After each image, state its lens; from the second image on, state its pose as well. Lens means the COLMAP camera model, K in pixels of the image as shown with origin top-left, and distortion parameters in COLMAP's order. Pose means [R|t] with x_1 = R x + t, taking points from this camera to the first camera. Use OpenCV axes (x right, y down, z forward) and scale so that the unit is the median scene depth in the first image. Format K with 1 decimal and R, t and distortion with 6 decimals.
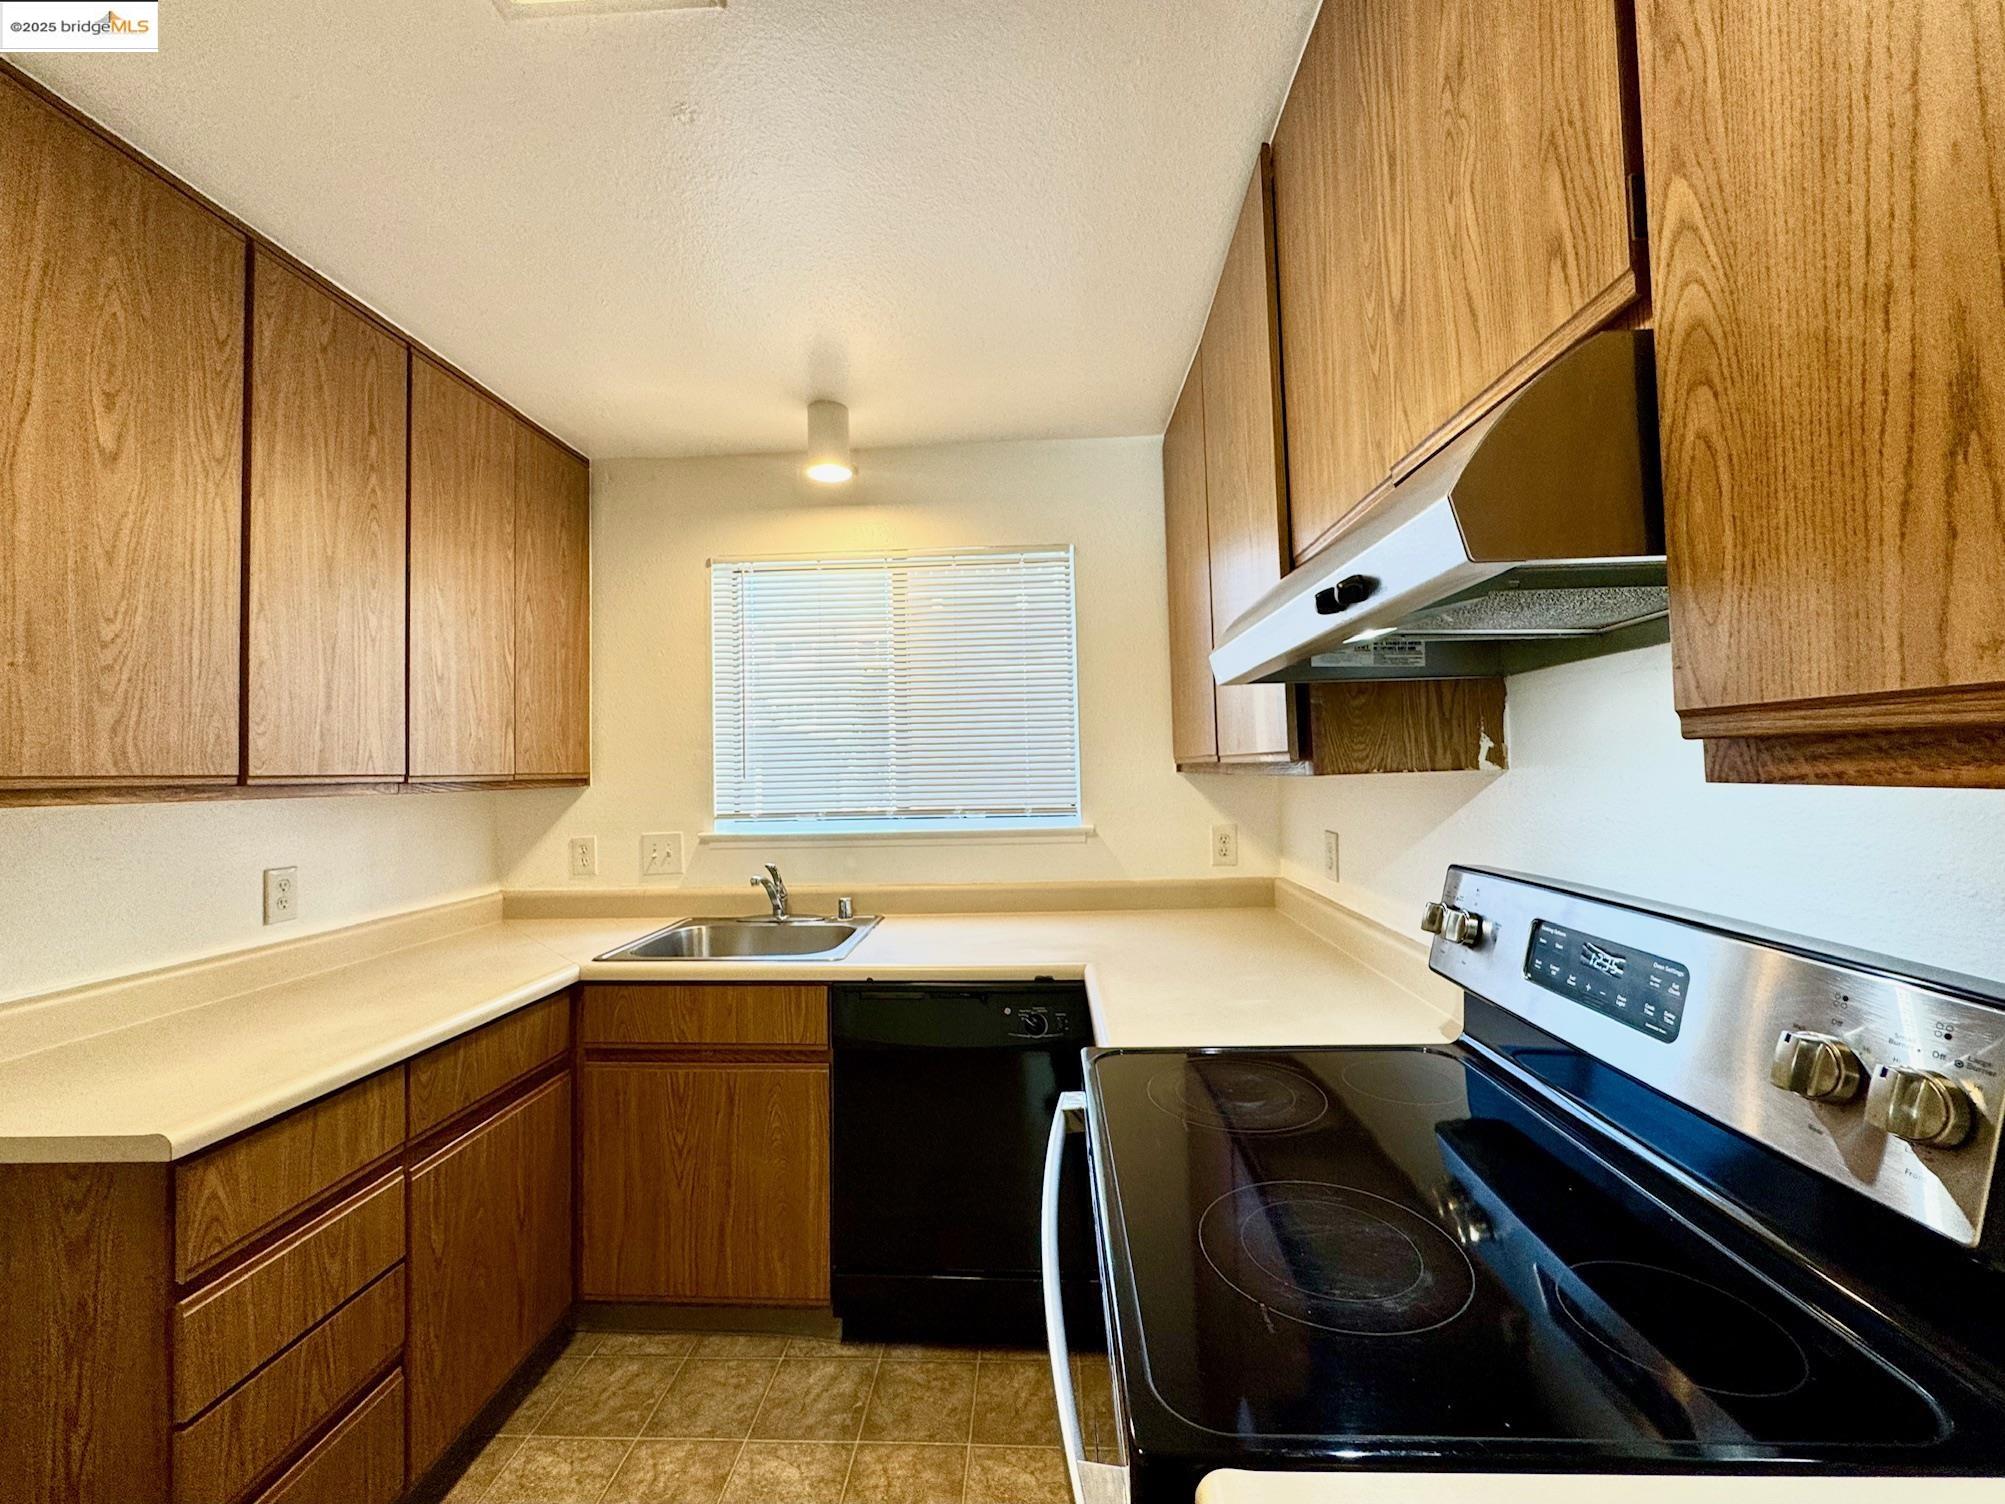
lens RADIAL K [[809.9, 0, 1002.8], [0, 809.9, 746.8], [0, 0, 1]] dist [-0.002796, 0.000886]
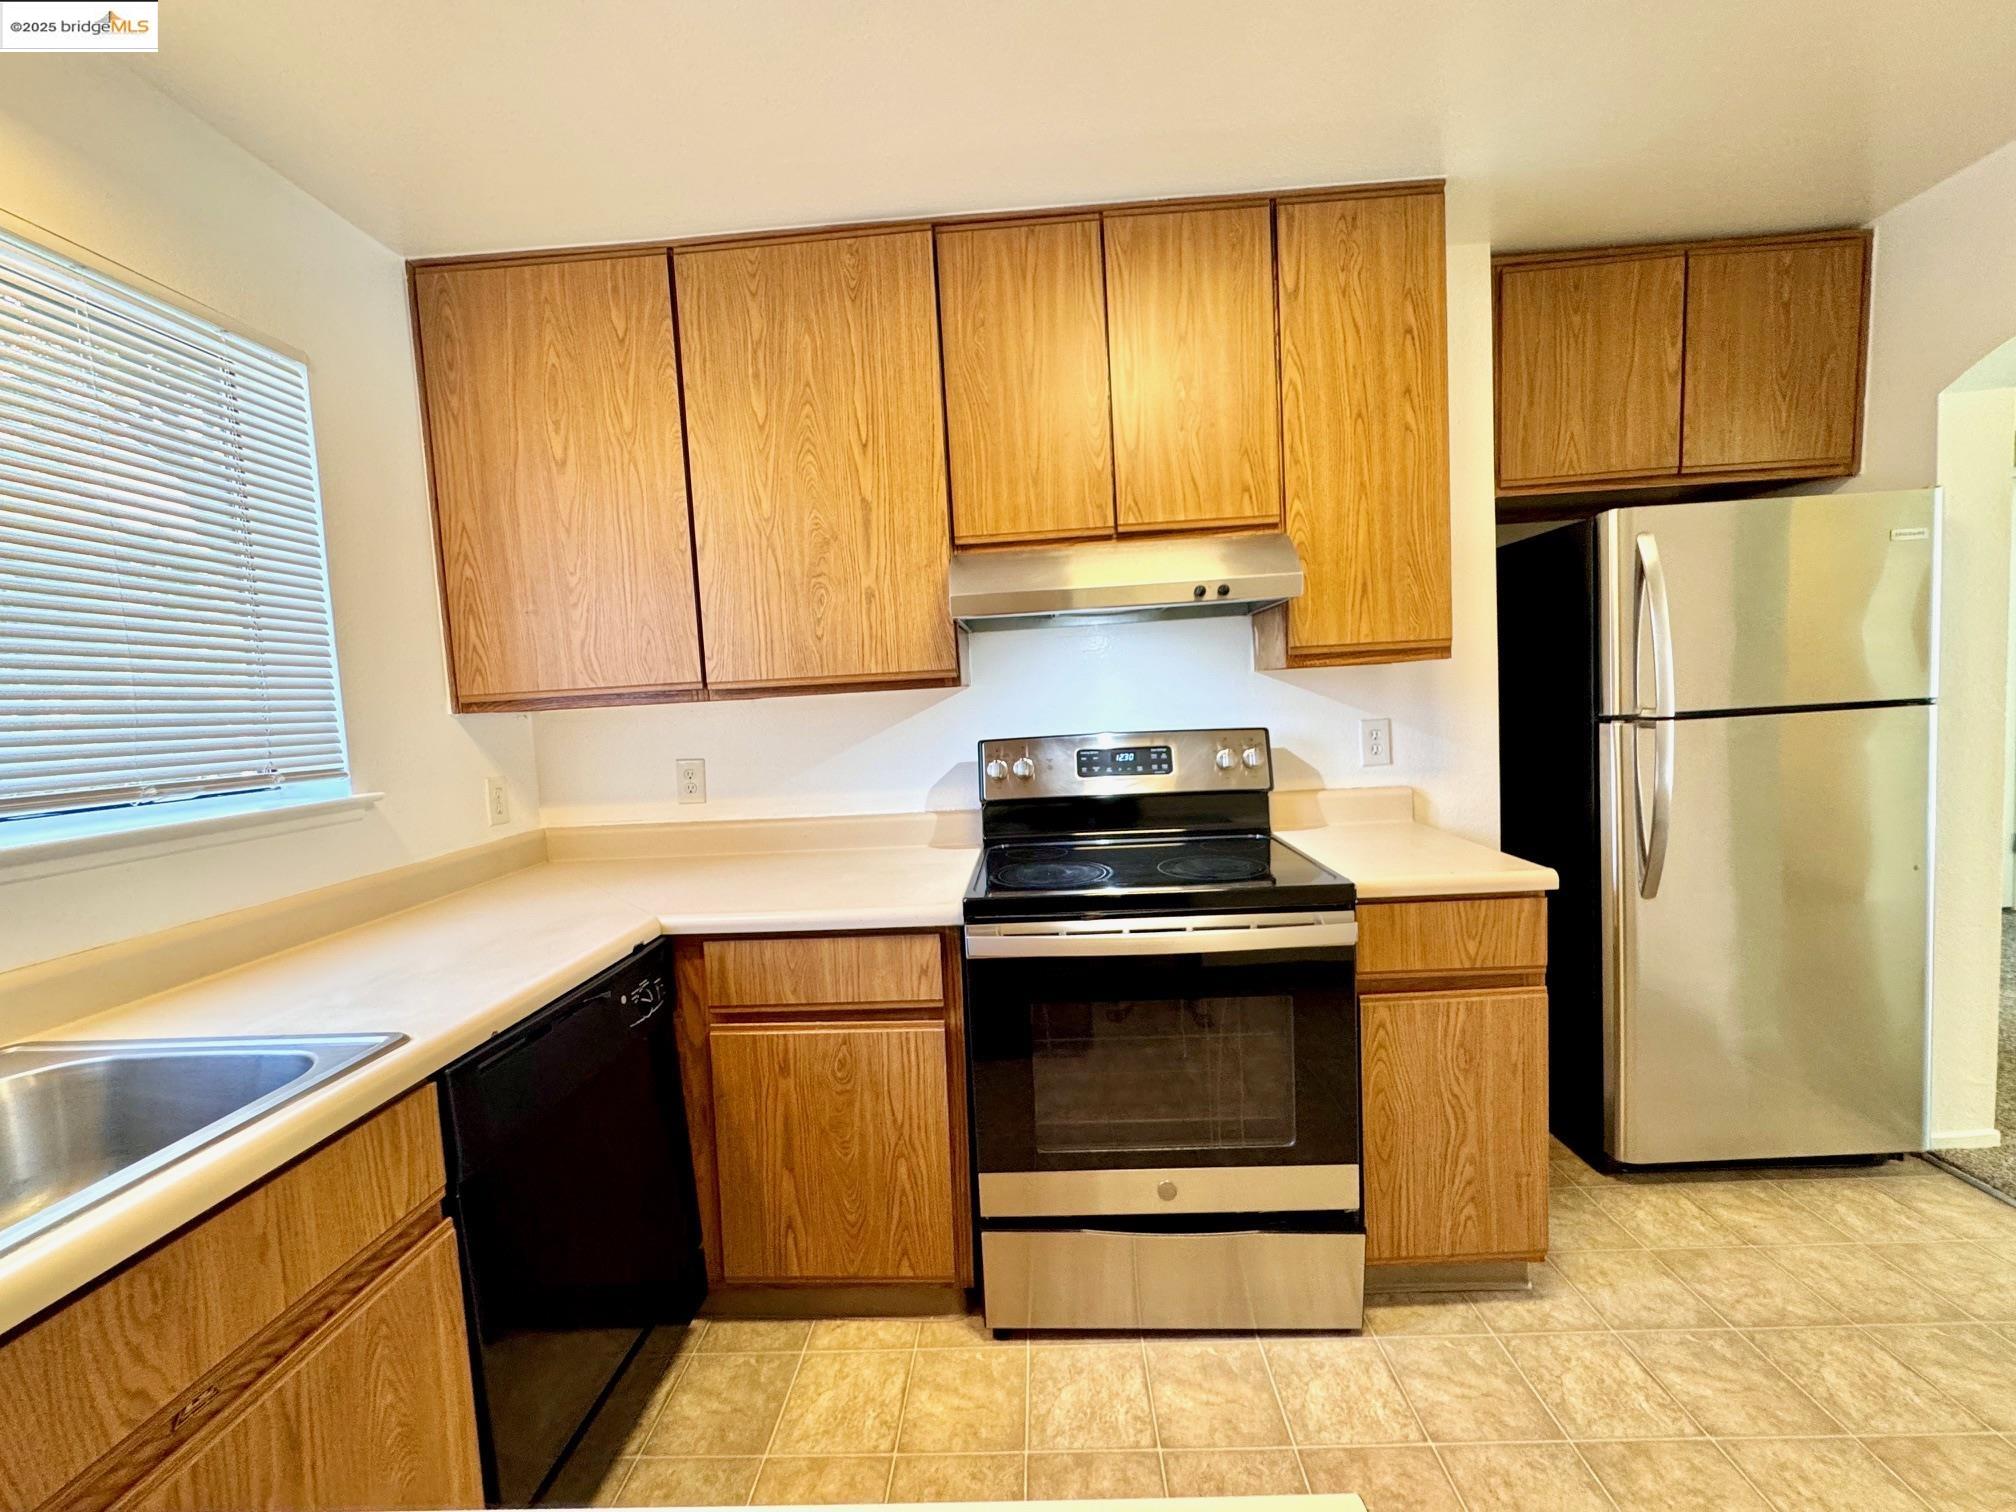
lens RADIAL K [[812.5, 0, 1010.2], [0, 812.5, 751.4], [0, 0, 1]] dist [0.000210, 0.000297]
pose [[-0.006180, -0.044299, 0.998999, -0.867719], [0.024995, 0.998699, 0.044441, 0.070806], [-0.999668, 0.025244, -0.005064, 0.709404]]
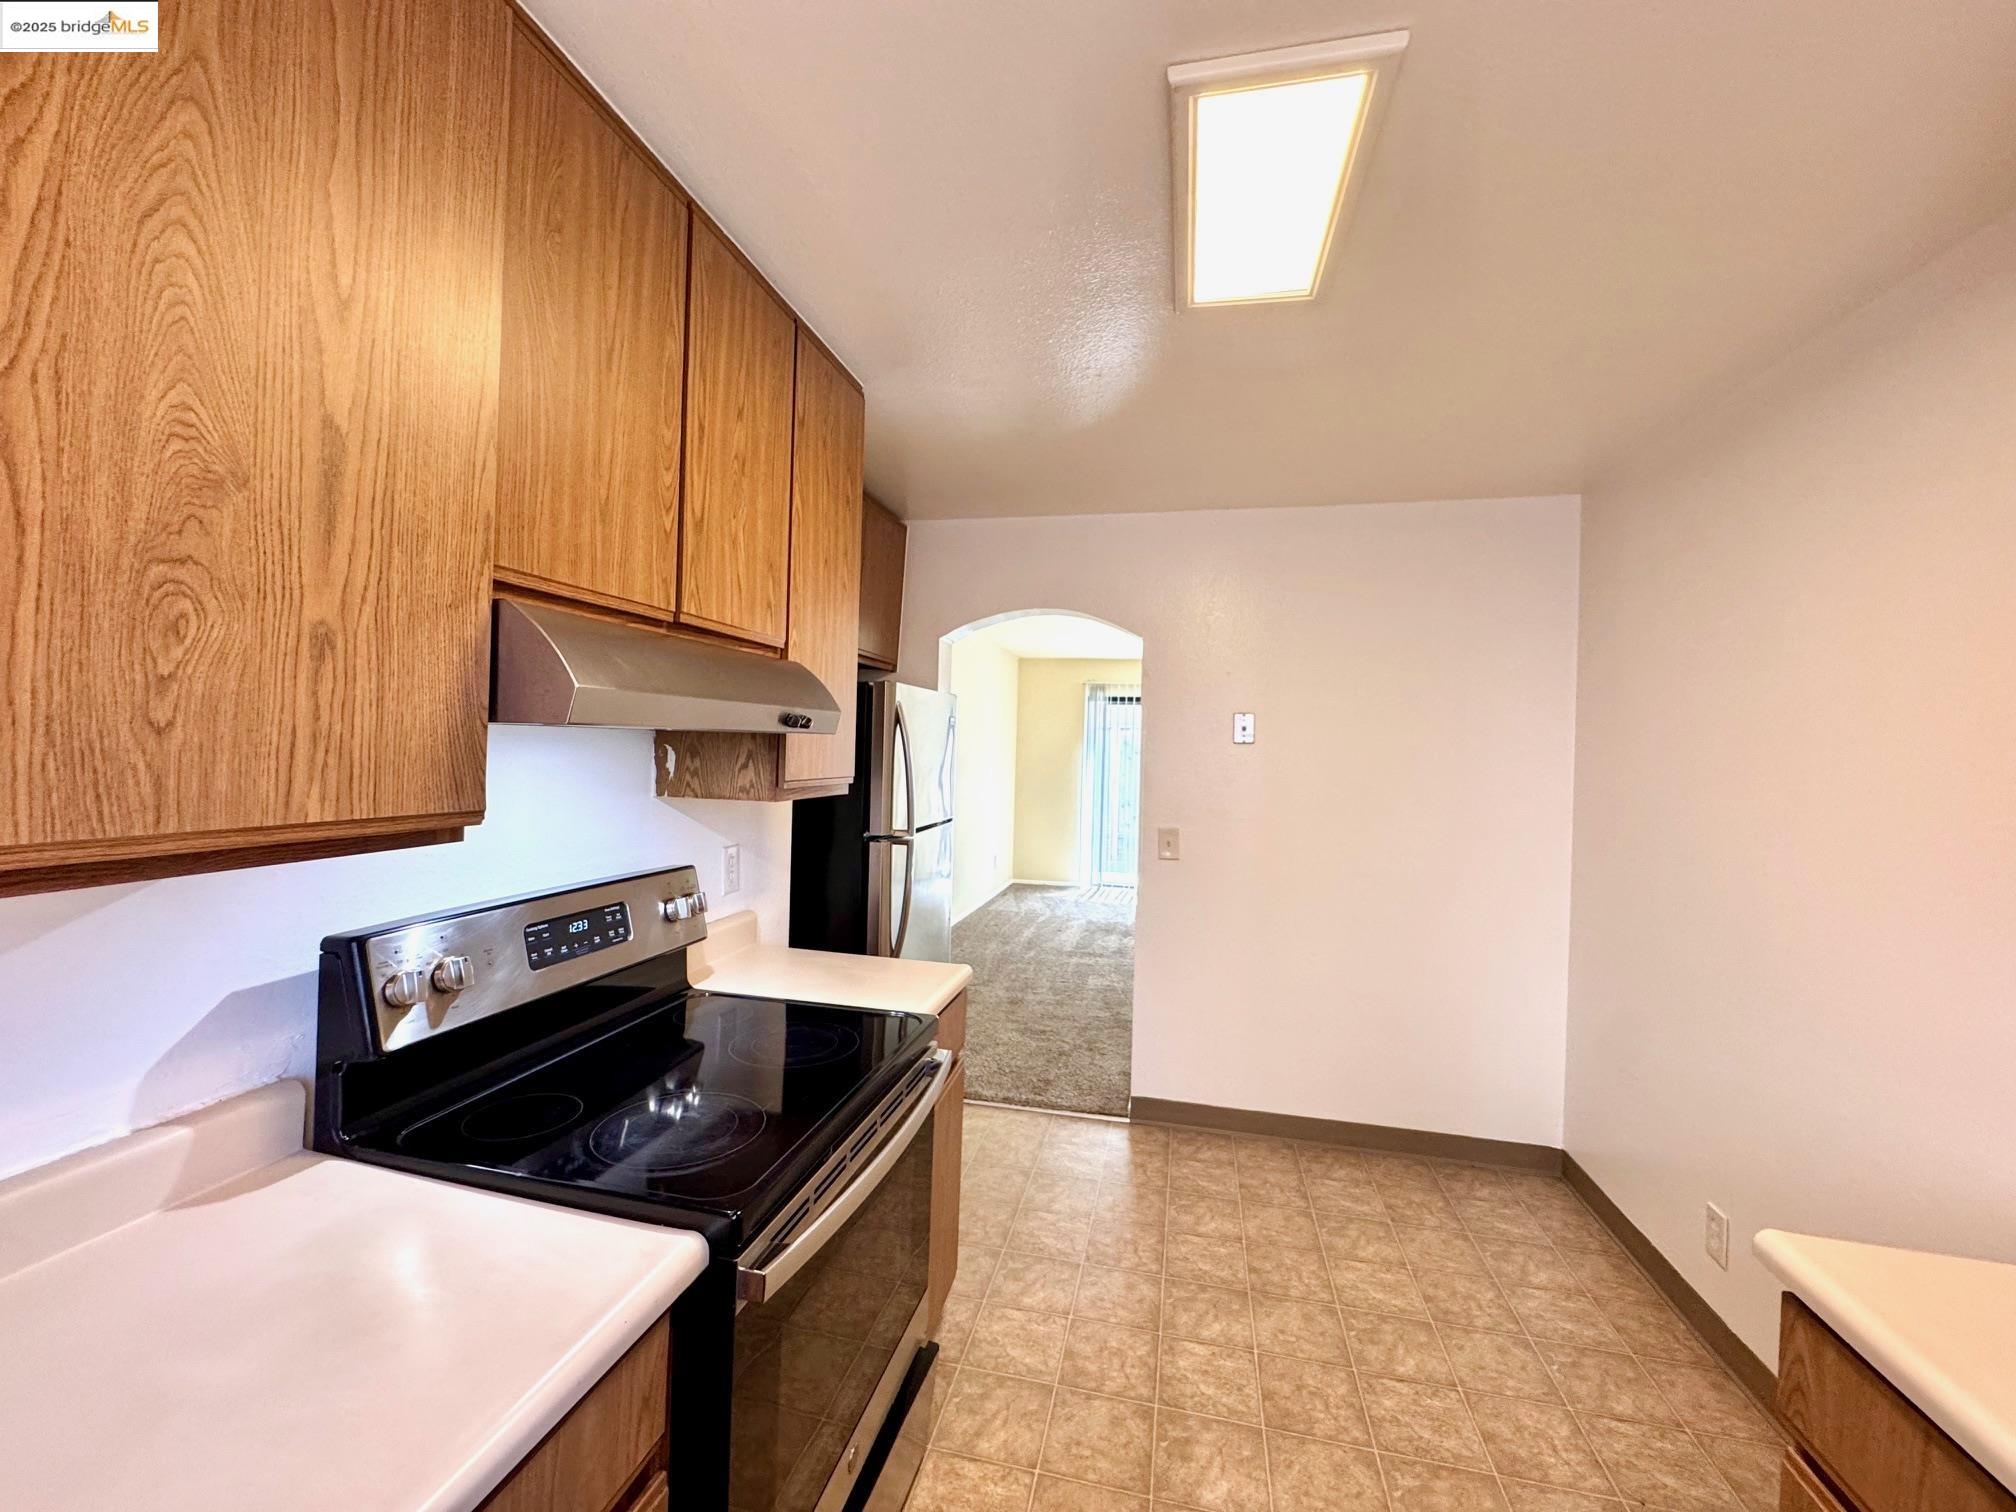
lens RADIAL K [[812.5, 0, 1010.2], [0, 812.5, 751.4], [0, 0, 1]] dist [0.000210, 0.000297]
pose [[-0.984447, -0.005142, 0.175606, -0.211636], [-0.010027, 0.999587, -0.026944, -0.026884], [-0.175395, -0.028286, -0.984092, 1.299722]]
